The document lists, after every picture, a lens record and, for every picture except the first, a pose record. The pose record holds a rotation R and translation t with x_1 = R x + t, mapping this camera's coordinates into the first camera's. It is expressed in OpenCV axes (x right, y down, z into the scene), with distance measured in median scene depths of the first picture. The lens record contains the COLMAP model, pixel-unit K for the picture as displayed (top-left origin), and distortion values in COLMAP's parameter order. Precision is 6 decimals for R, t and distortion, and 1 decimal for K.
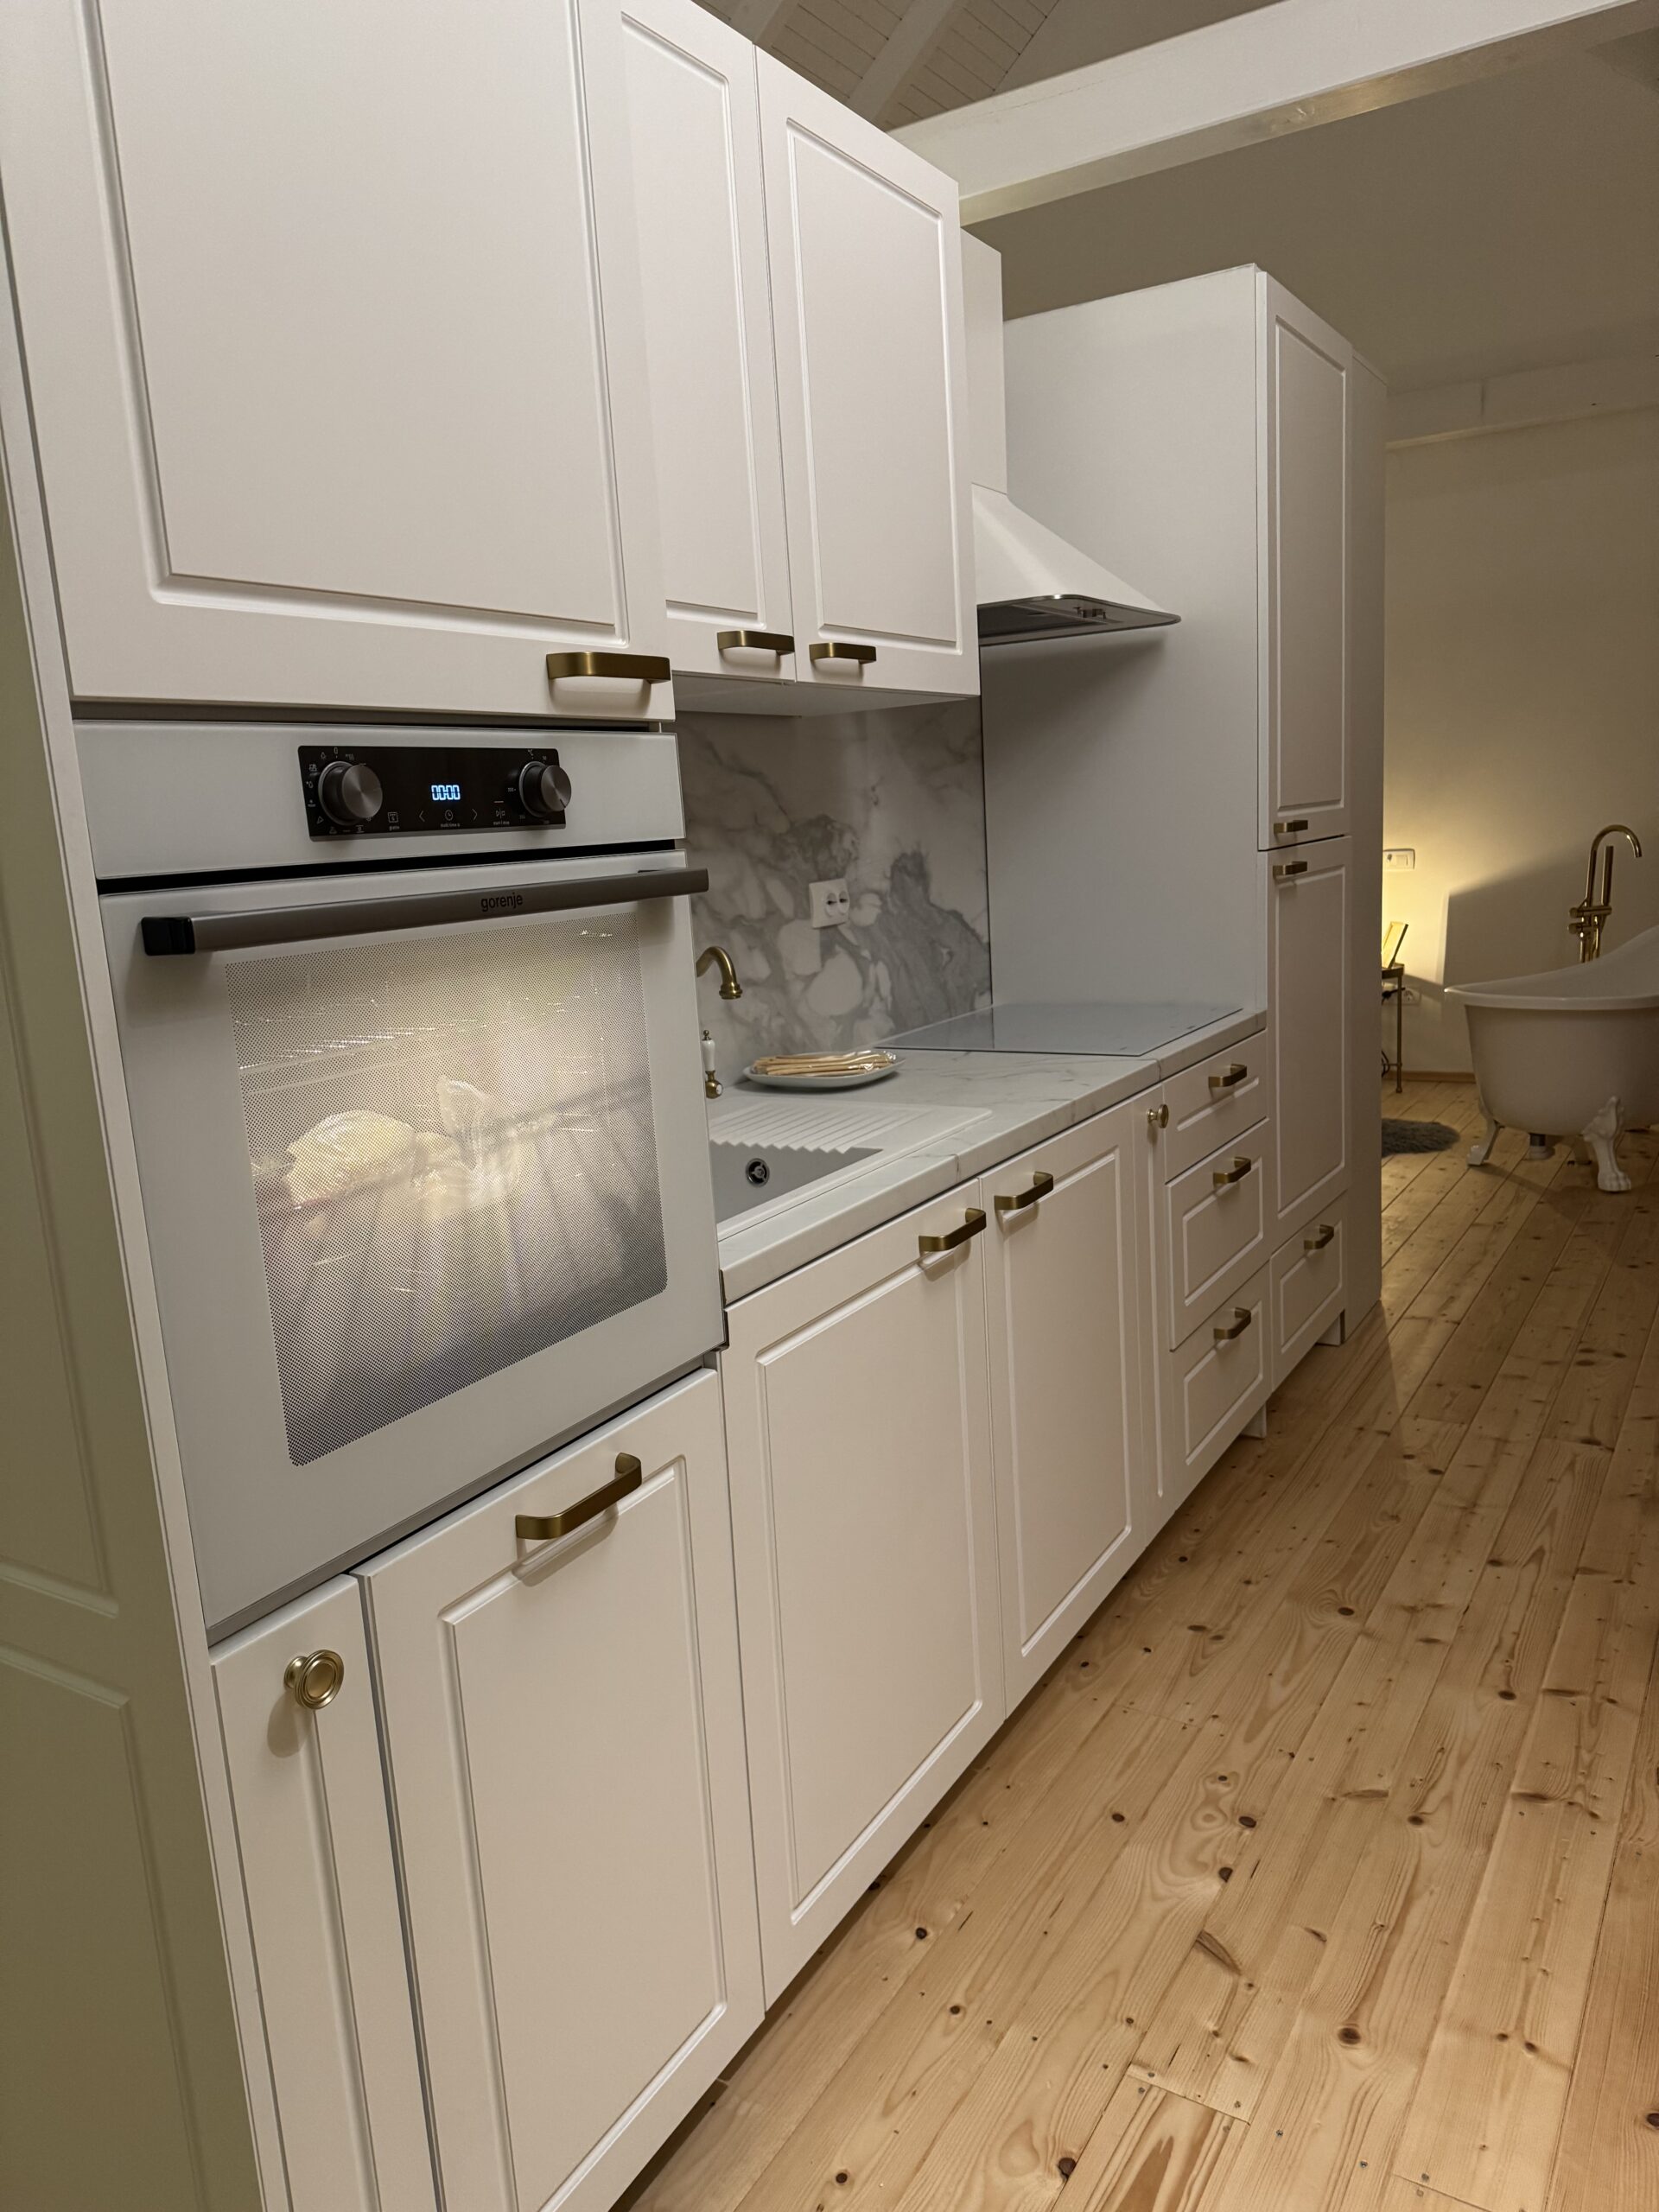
lens RADIAL K [[1548.9, 0, 806.9], [0, 1548.9, 1096.0], [0, 0, 1]] dist [0.002478, -0.026566]
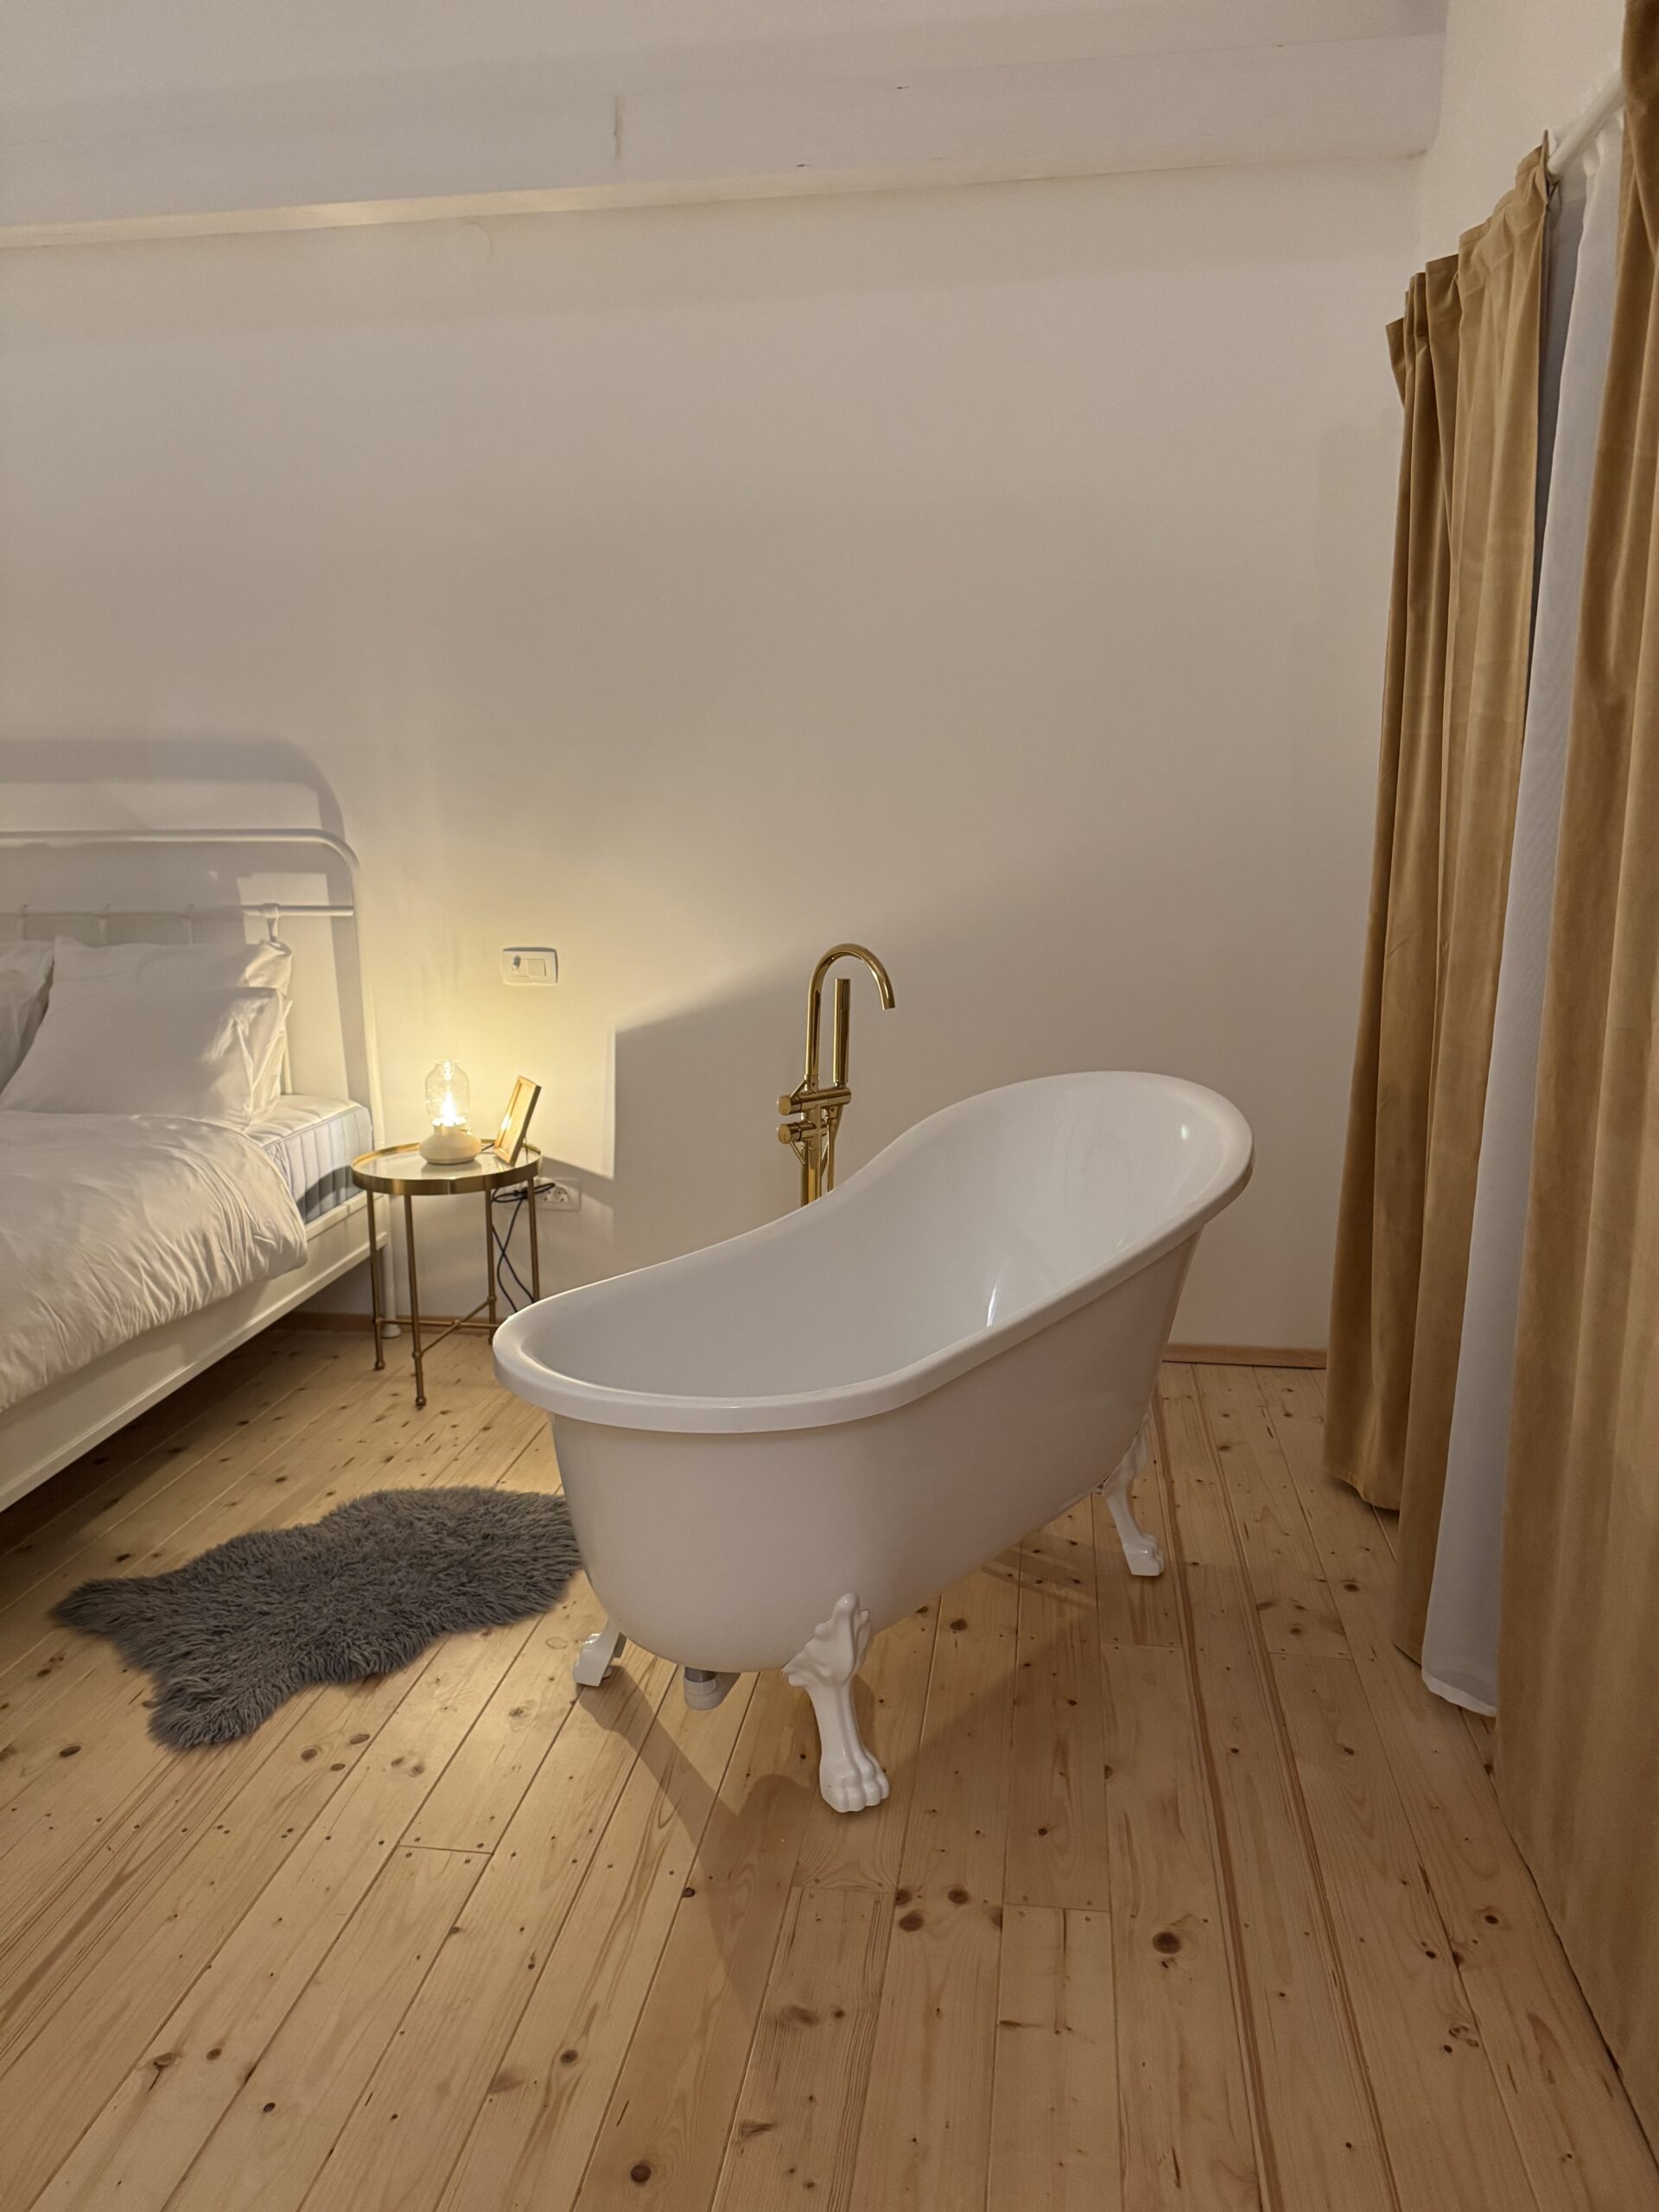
lens RADIAL K [[1548.9, 0, 833.7], [0, 1548.9, 1118.9], [0, 0, 1]] dist [0.002478, -0.026566]
pose [[0.907929, -0.032280, 0.417878, 0.303376], [0.031262, 0.999468, 0.009283, -0.122998], [-0.417956, 0.004635, 0.908456, 0.538144]]
